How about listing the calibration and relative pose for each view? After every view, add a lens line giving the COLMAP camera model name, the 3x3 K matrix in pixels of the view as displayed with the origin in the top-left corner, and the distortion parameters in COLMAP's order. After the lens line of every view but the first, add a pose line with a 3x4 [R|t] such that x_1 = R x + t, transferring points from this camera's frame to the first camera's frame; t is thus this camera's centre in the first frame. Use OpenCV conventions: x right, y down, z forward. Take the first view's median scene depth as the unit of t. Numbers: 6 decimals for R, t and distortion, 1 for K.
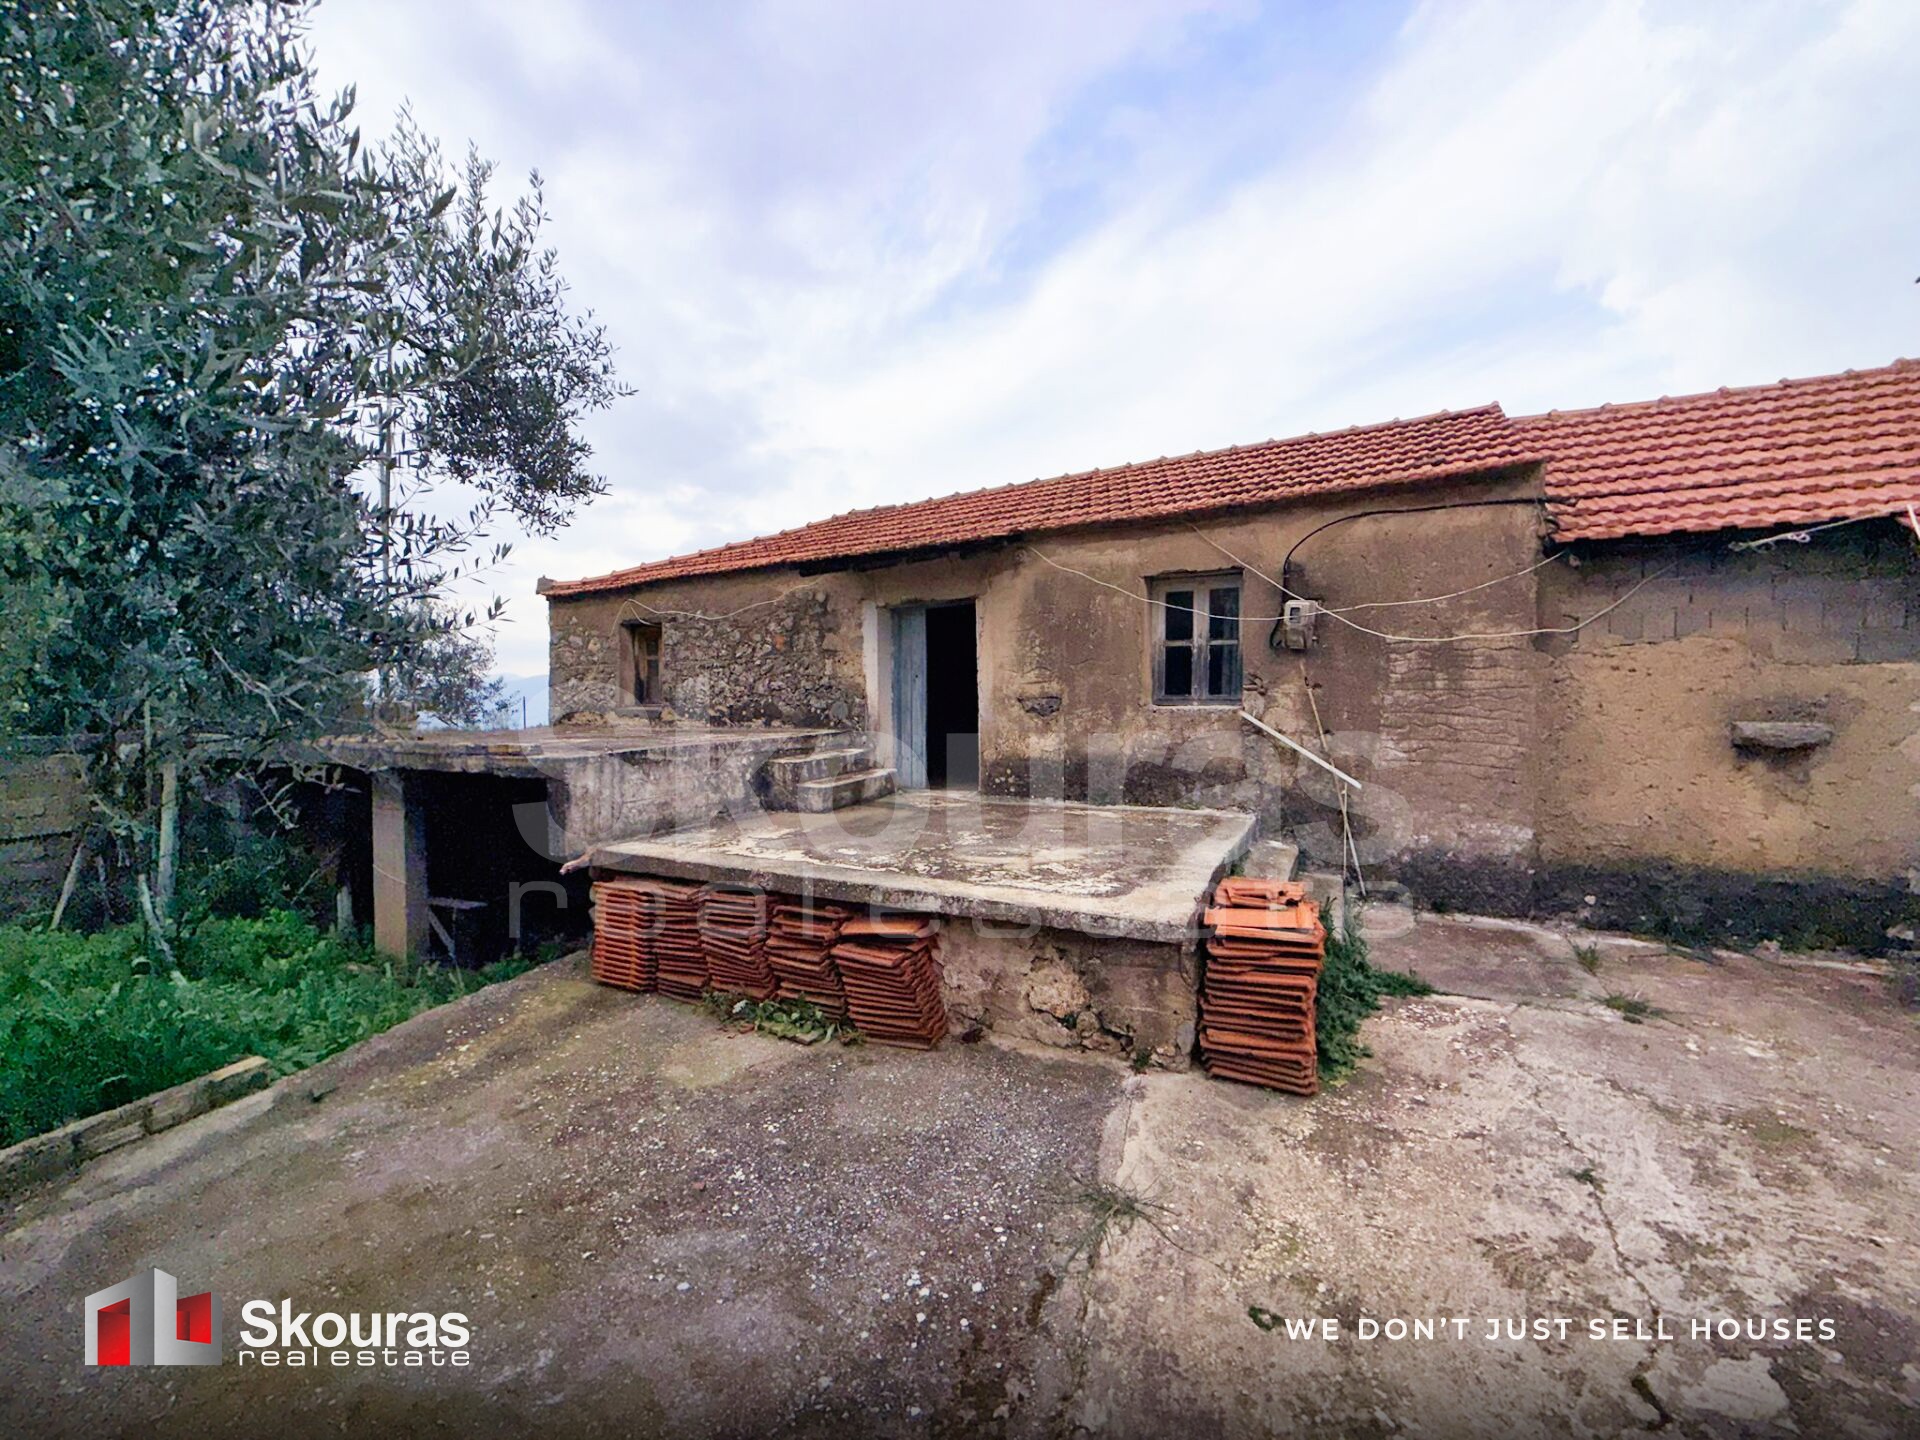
lens RADIAL K [[769.0, 0, 973.5], [0, 769.0, 735.0], [0, 0, 1]] dist [0.002147, -0.000085]
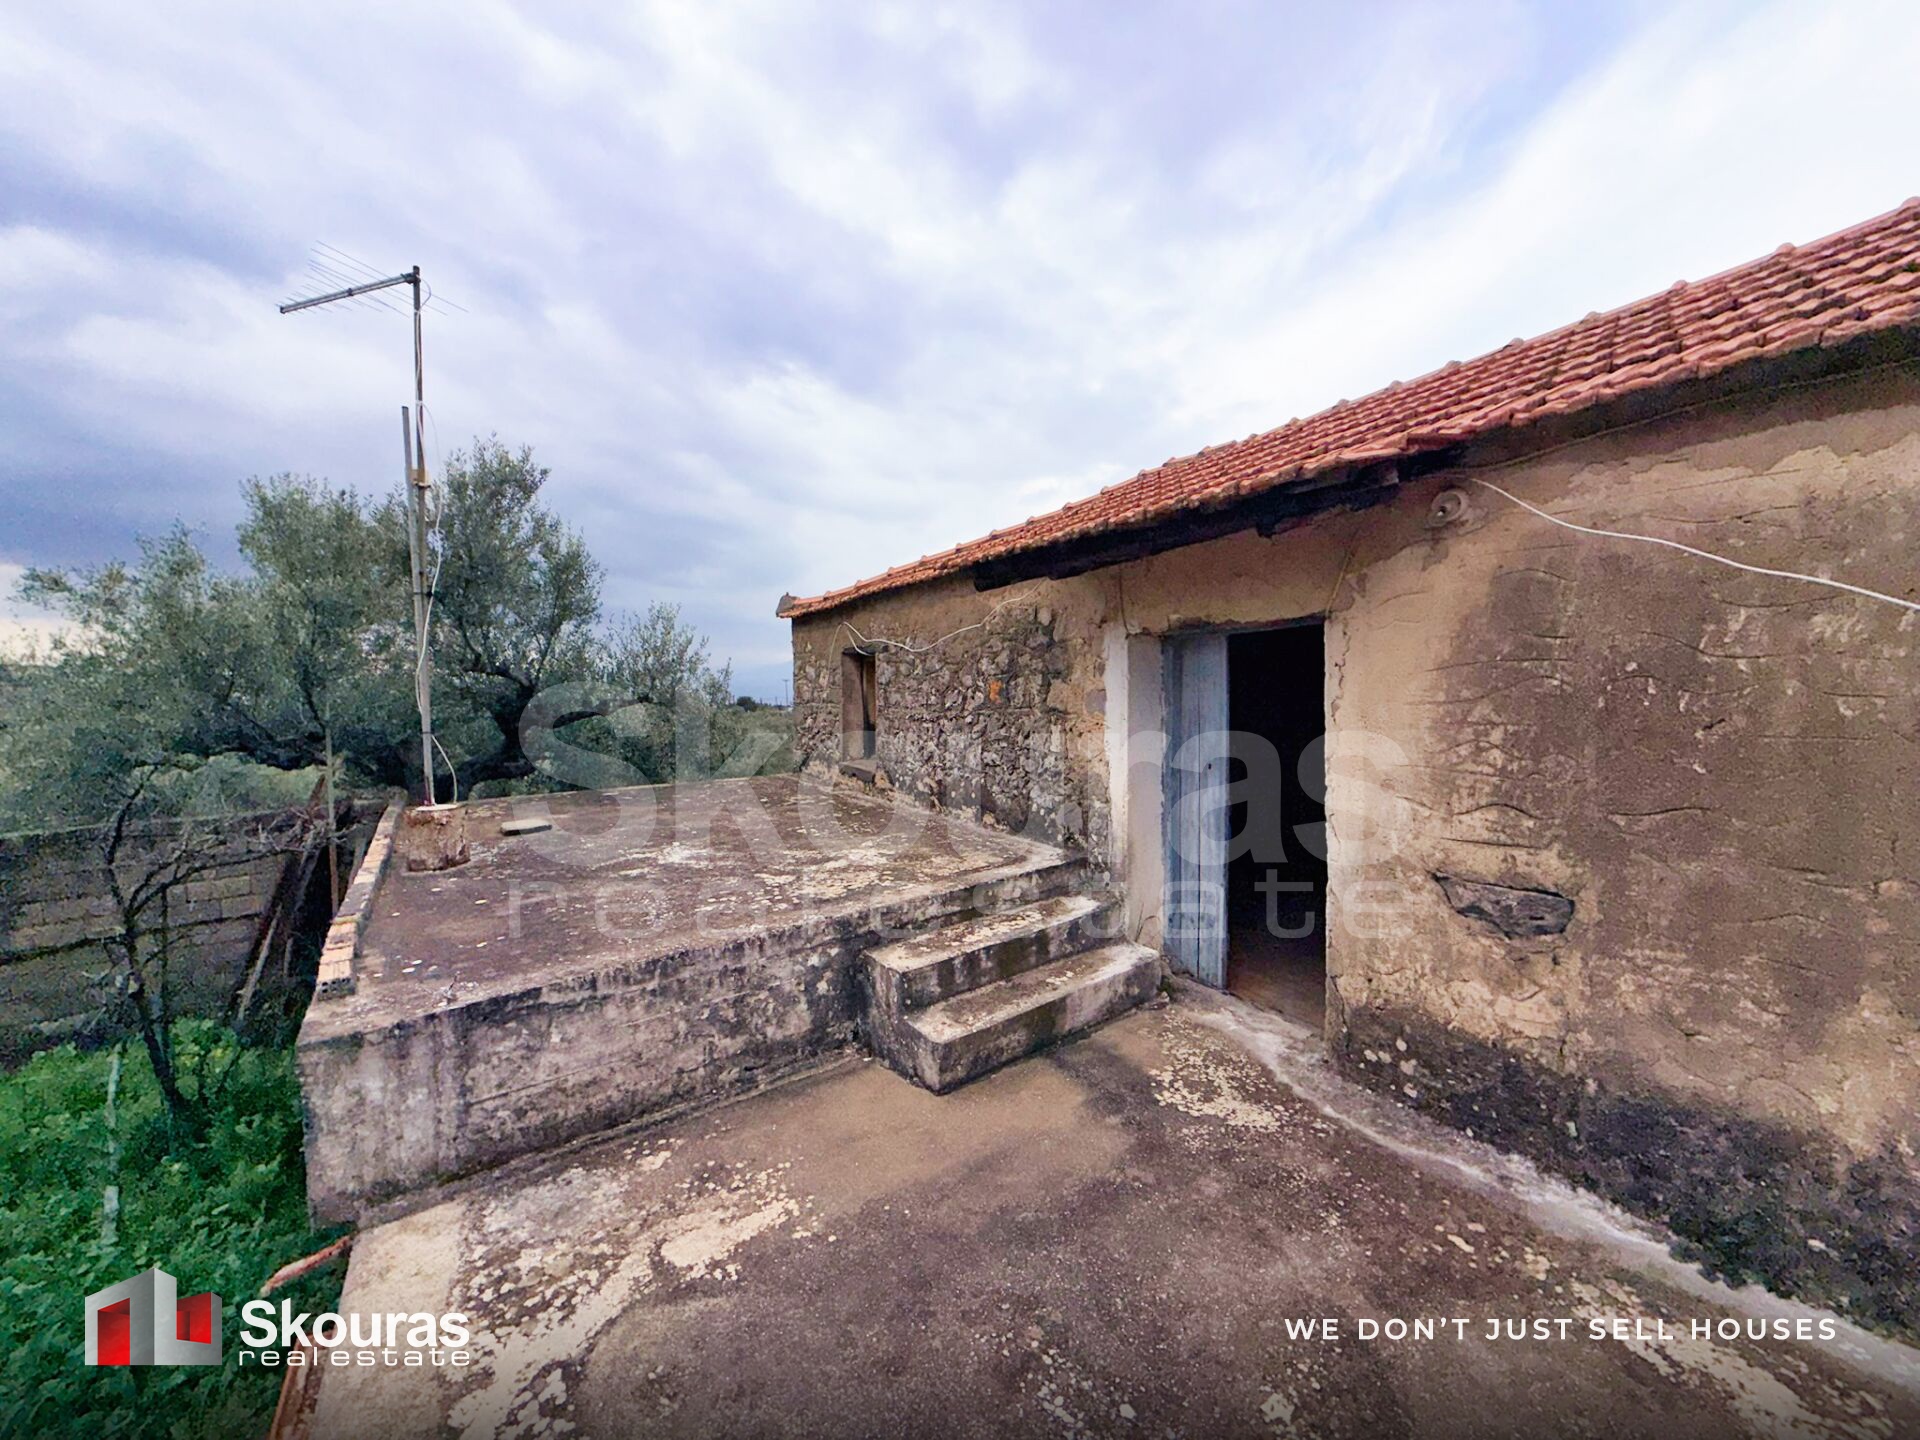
lens RADIAL K [[769.0, 0, 962.2], [0, 769.0, 721.8], [0, 0, 1]] dist [0.002147, -0.000085]
pose [[0.859967, 0.027129, -0.509628, 0.043244], [-0.016663, 0.999546, 0.025090, -0.114356], [0.510077, -0.013085, 0.860029, 0.472850]]
